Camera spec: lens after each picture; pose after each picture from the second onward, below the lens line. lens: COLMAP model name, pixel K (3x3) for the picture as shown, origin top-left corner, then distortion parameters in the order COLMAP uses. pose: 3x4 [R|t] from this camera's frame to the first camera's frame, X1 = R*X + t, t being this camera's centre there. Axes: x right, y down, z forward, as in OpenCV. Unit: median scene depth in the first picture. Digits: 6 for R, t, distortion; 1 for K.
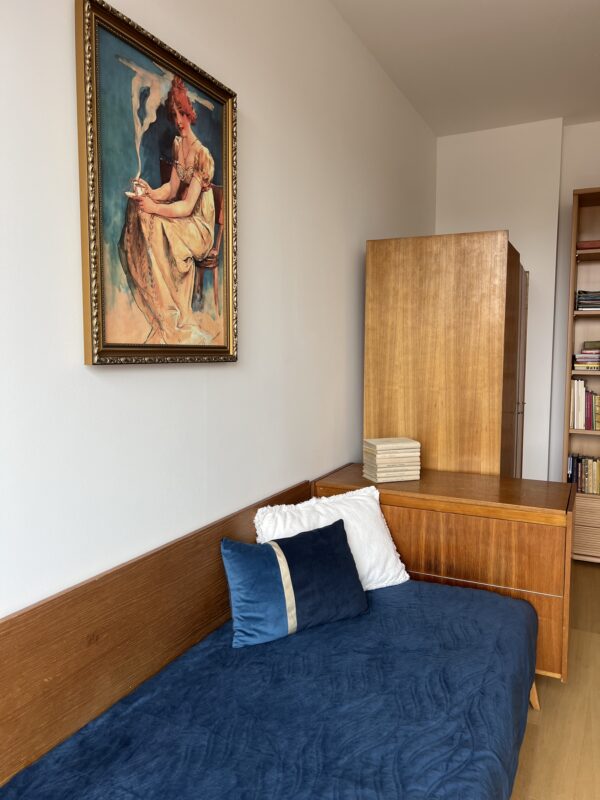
lens RADIAL K [[615.9, 0, 299.8], [0, 615.9, 402.1], [0, 0, 1]] dist [0.060079, -0.061147]
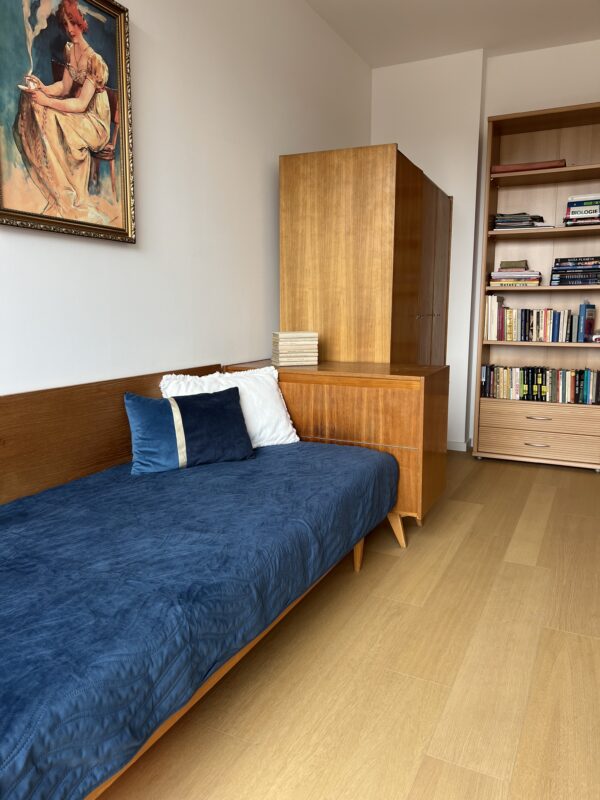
lens RADIAL K [[615.9, 0, 300.6], [0, 615.9, 398.0], [0, 0, 1]] dist [0.060079, -0.061147]
pose [[0.999994, 0.001352, -0.003095, 0.222205], [-0.001174, 0.998388, 0.056737, 0.164548], [0.003167, -0.056733, 0.998384, -0.210608]]
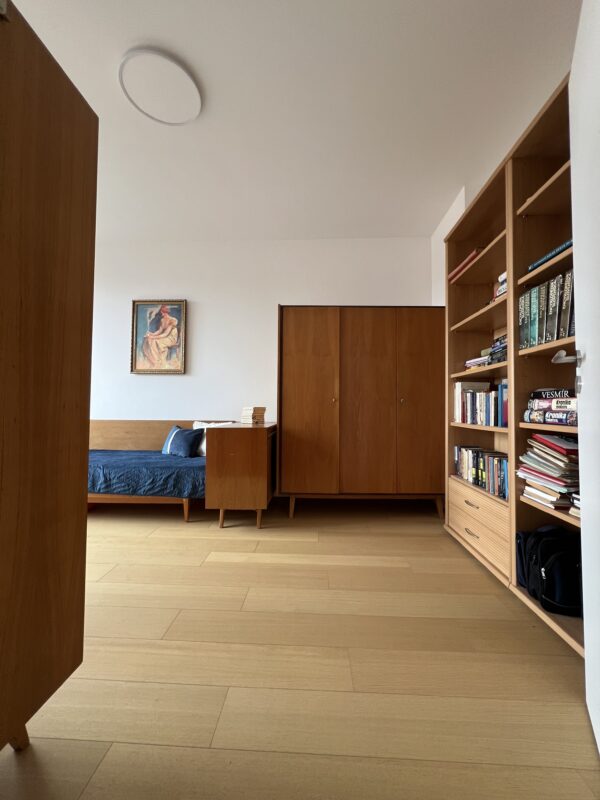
lens RADIAL K [[318.0, 0, 302.1], [0, 318.0, 398.8], [0, 0, 1]] dist [0.000666, 0.000015]
pose [[0.391279, -0.024212, -0.919954, 1.790729], [-0.090029, 0.993852, -0.064448, 0.126425], [0.915858, 0.108040, 0.386694, 0.949170]]
